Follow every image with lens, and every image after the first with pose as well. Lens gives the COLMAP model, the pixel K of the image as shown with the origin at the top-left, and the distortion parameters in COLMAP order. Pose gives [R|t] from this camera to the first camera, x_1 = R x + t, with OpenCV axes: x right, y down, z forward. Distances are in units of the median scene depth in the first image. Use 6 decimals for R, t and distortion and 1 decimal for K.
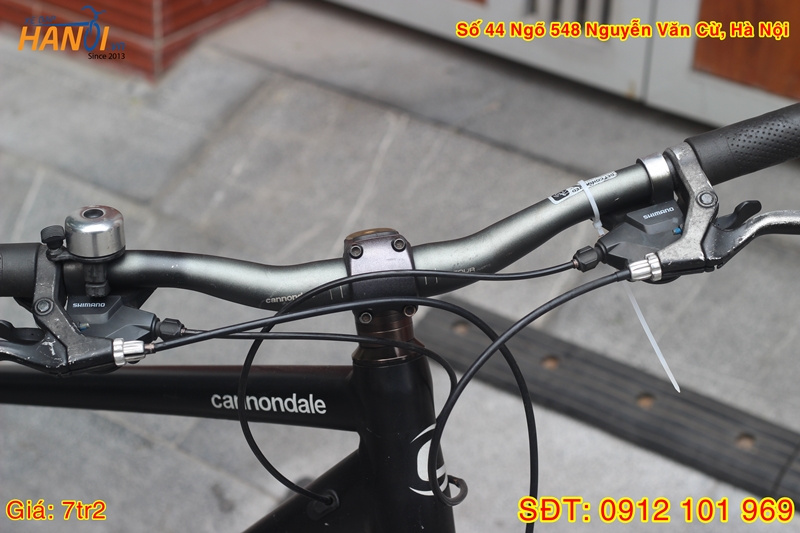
lens RADIAL K [[1936.0, 0, 400.0], [0, 1936.0, 266.5], [0, 0, 1]] dist [-0.101804, 0.022215]
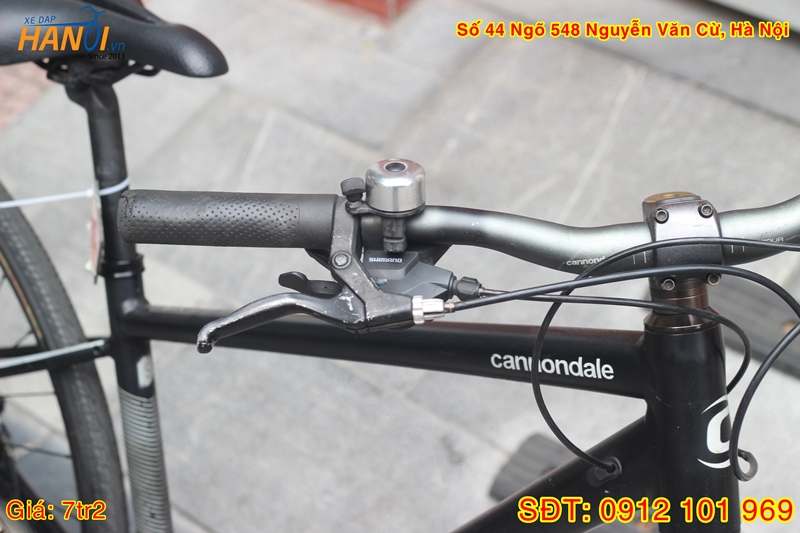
lens RADIAL K [[1936.0, 0, 400.0], [0, 1936.0, 266.5], [0, 0, 1]] dist [-0.101804, 0.022215]
pose [[0.995380, 0.040917, -0.086859, -0.067274], [-0.038329, 0.998776, 0.031261, -0.007636], [0.088032, -0.027787, 0.995730, 0.022465]]
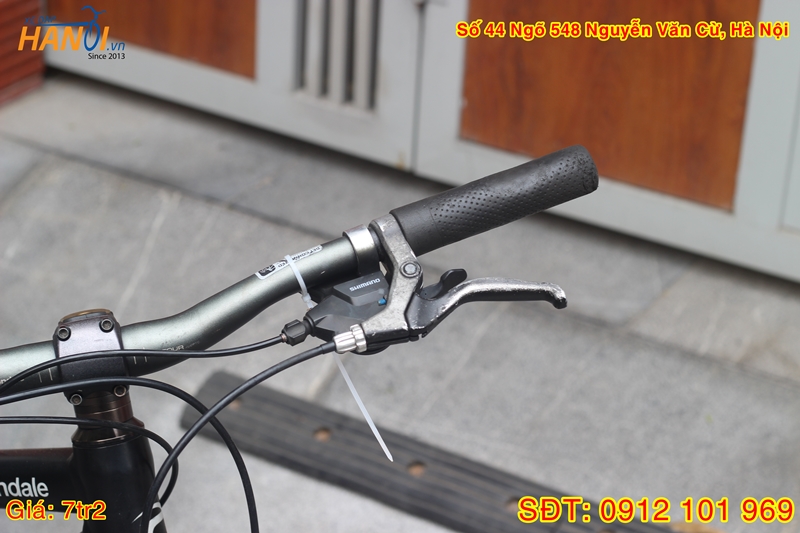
lens RADIAL K [[1936.0, 0, 400.0], [0, 1936.0, 266.5], [0, 0, 1]] dist [-0.101804, 0.022215]
pose [[0.995732, -0.033837, 0.085866, 0.065167], [0.036996, 0.998686, -0.035467, -0.000553], [-0.084553, 0.038493, 0.995675, -0.010753]]
